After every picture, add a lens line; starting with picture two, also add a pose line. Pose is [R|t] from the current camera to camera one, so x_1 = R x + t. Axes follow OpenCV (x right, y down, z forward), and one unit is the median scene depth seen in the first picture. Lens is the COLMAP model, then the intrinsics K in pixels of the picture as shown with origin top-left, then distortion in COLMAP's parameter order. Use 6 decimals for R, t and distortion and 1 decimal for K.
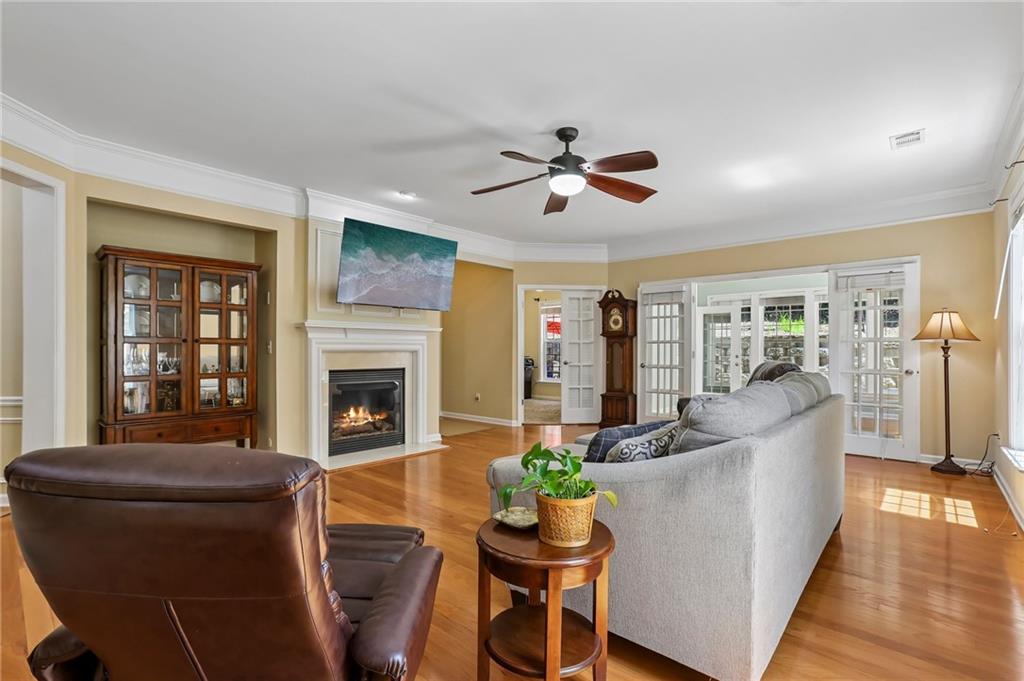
lens RADIAL K [[487.2, 0, 514.5], [0, 487.2, 347.8], [0, 0, 1]] dist [-0.001395, -0.000106]
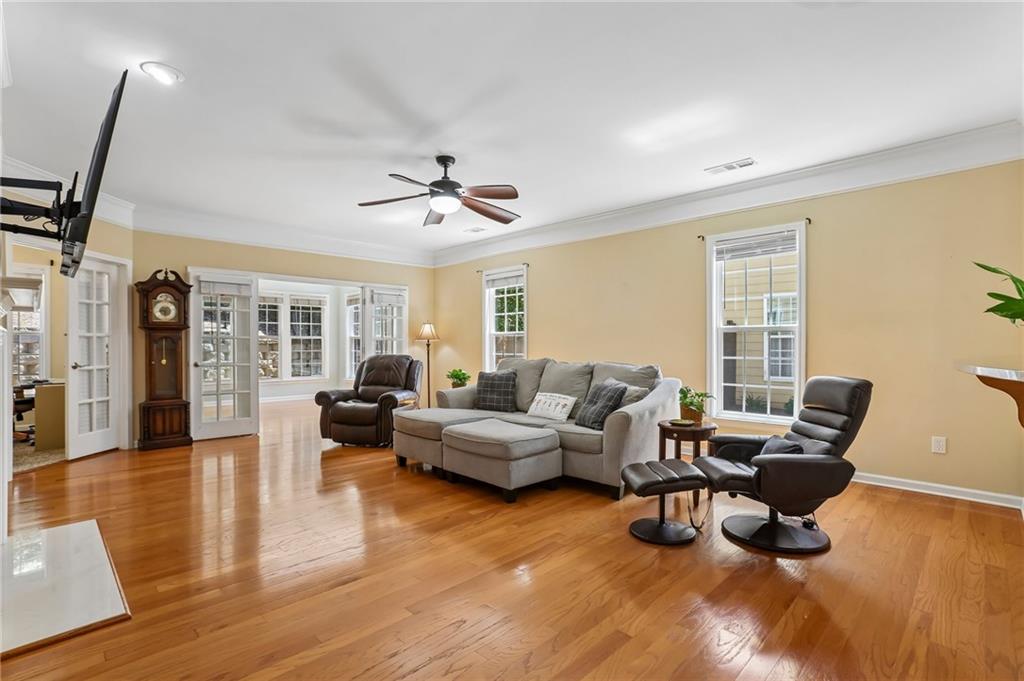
lens RADIAL K [[487.2, 0, 514.5], [0, 487.2, 347.8], [0, 0, 1]] dist [-0.001395, -0.000106]
pose [[0.093015, -0.007015, 0.995640, -0.529620], [-0.004475, 0.999962, 0.007463, -0.001893], [-0.995655, -0.005150, 0.092980, 0.368536]]
